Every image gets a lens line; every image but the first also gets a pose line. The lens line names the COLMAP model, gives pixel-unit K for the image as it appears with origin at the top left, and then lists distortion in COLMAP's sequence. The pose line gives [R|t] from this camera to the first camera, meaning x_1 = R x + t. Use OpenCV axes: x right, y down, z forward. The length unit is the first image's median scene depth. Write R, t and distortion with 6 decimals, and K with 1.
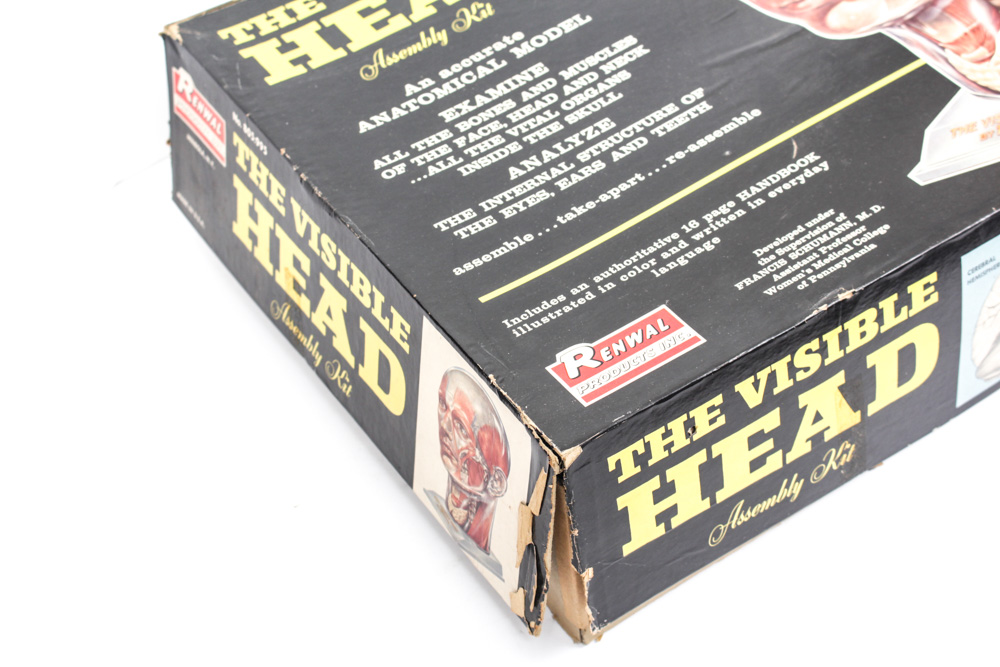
lens RADIAL K [[1681.7, 0, 500.0], [0, 1681.7, 333.5], [0, 0, 1]] dist [-0.063769, 0.016287]
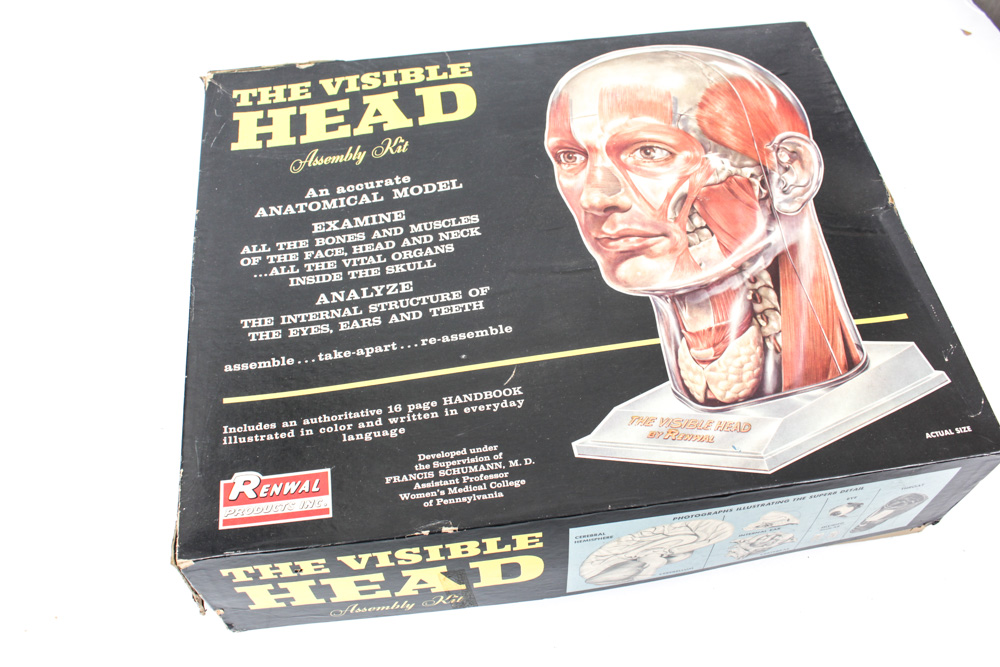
lens RADIAL K [[934.1, 0, 500.0], [0, 934.1, 333.5], [0, 0, 1]] dist [-0.161789, 0.011235]
pose [[0.899229, 0.403272, -0.169583, 0.275519], [-0.347853, 0.894179, 0.281854, -0.334166], [0.265301, -0.194462, 0.944352, 0.354381]]
